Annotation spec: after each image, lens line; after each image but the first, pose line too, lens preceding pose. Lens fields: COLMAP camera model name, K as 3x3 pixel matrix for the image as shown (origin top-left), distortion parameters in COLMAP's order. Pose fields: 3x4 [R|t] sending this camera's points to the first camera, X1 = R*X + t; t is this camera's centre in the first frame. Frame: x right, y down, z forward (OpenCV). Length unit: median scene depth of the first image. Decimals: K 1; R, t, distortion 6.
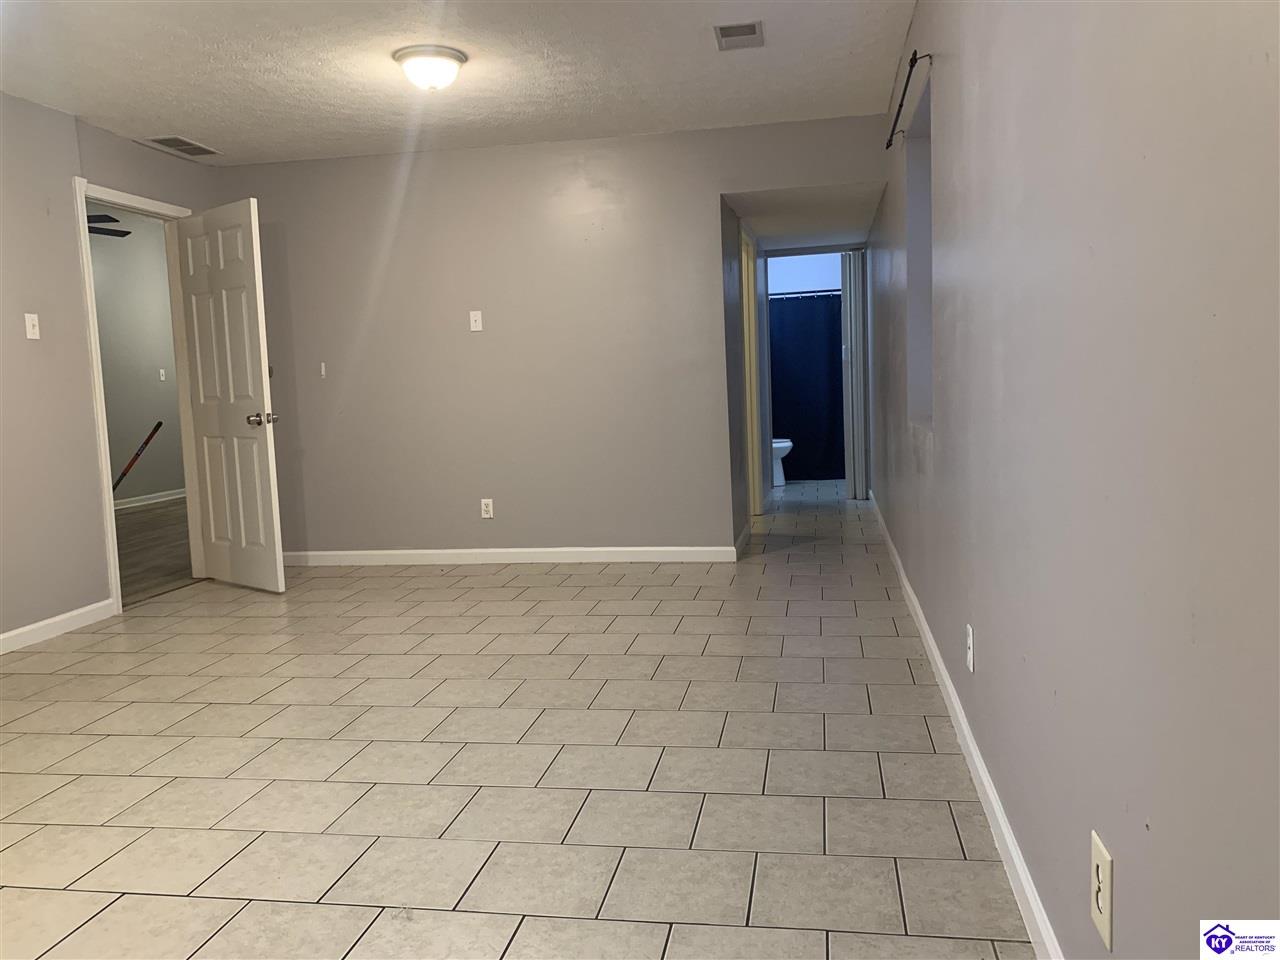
lens RADIAL K [[984.2, 0, 649.5], [0, 984.2, 477.4], [0, 0, 1]] dist [0.031262, -0.024634]
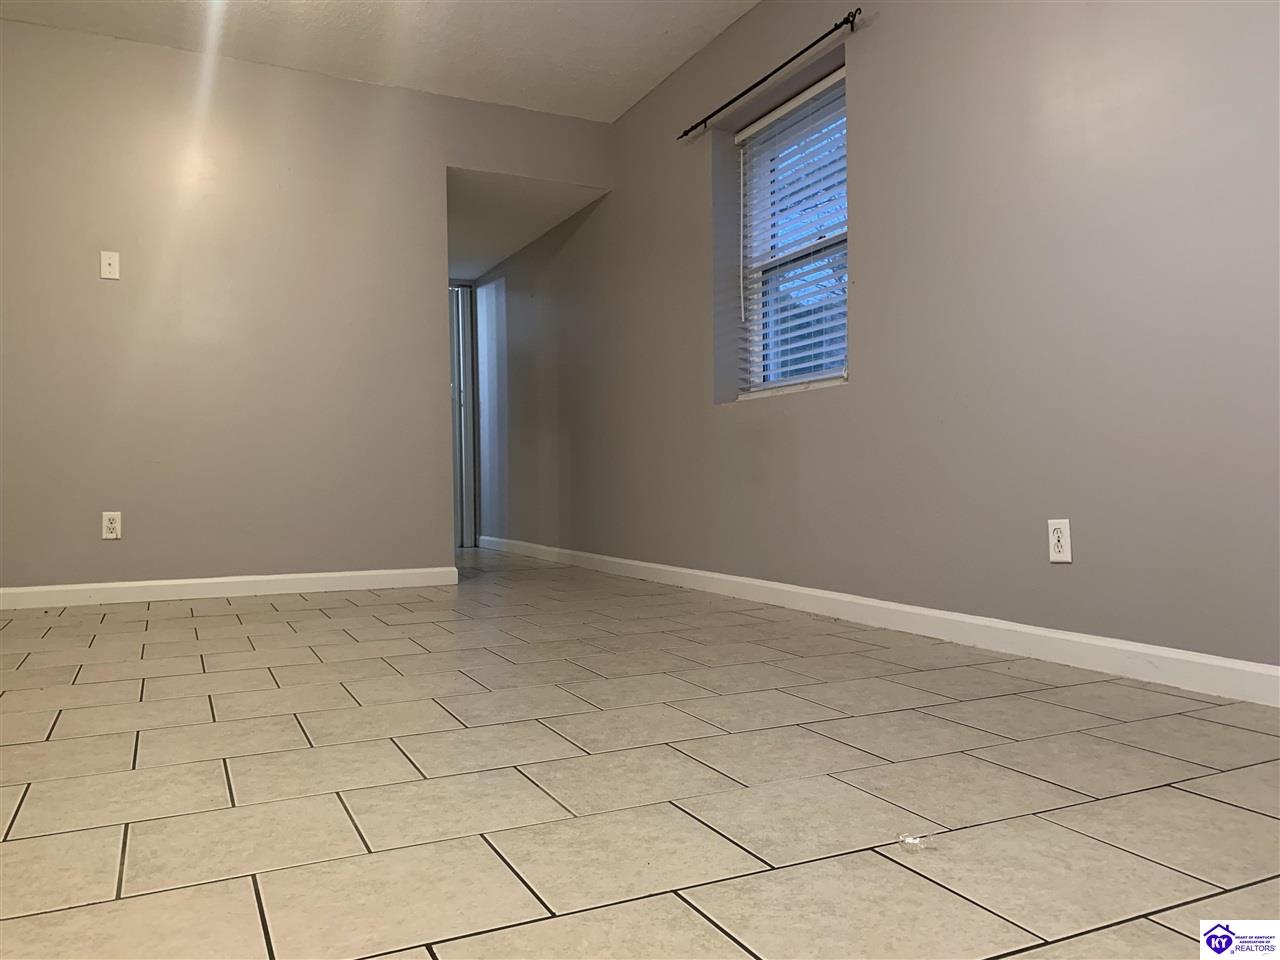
lens RADIAL K [[984.2, 0, 670.1], [0, 984.2, 469.5], [0, 0, 1]] dist [0.031262, -0.024634]
pose [[0.802552, 0.038867, 0.595315, -0.221662], [0.037601, 0.992596, -0.115495, 0.073741], [-0.595396, 0.115075, 0.795149, 0.152874]]
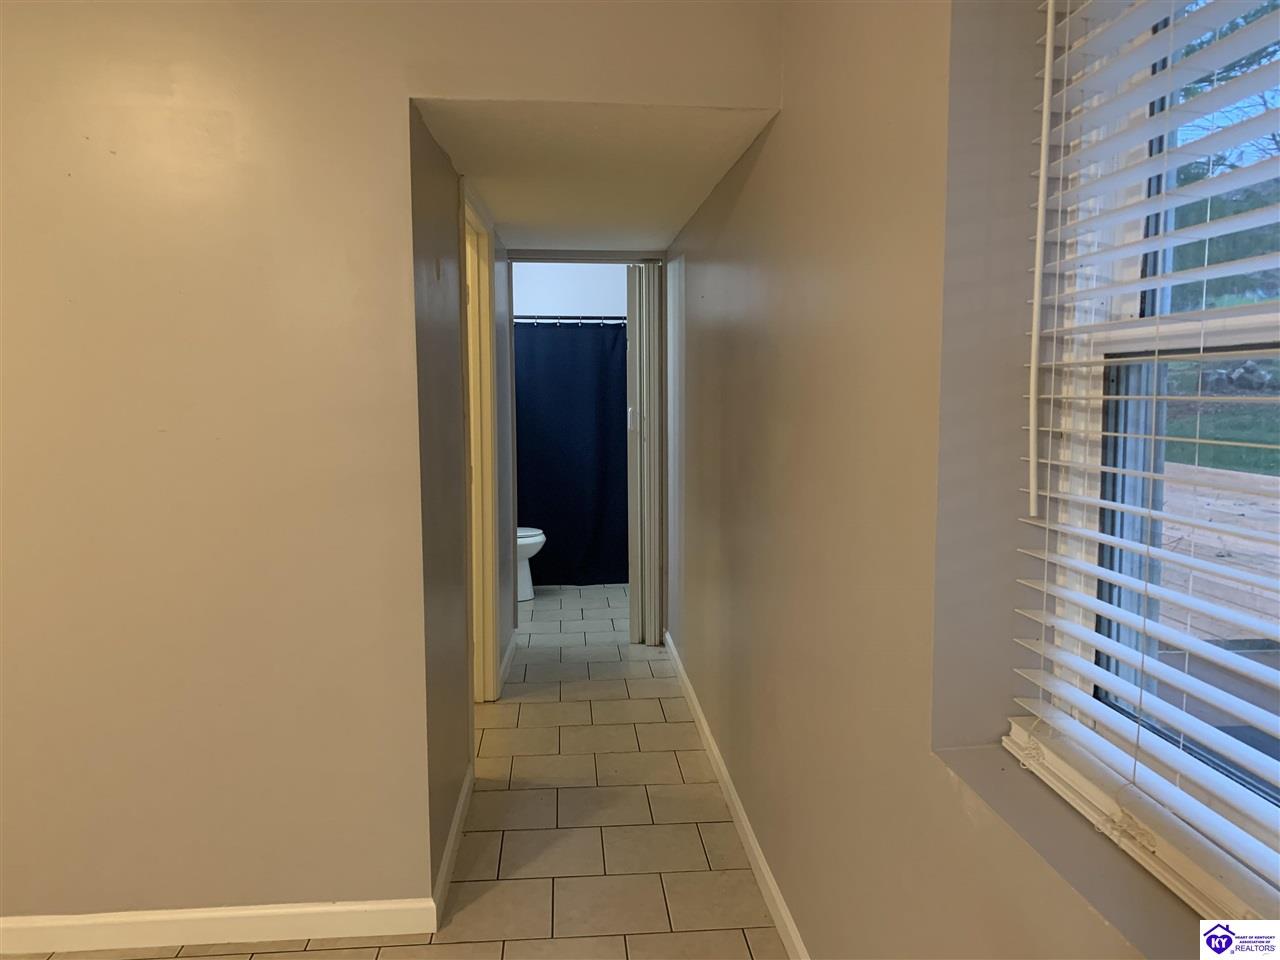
lens RADIAL K [[984.2, 0, 649.9], [0, 984.2, 480.6], [0, 0, 1]] dist [0.031262, -0.024634]
pose [[0.965480, 0.015617, 0.260010, 0.049227], [-0.013703, 0.999864, -0.009173, -0.091723], [-0.260118, 0.005293, 0.965562, 0.428618]]
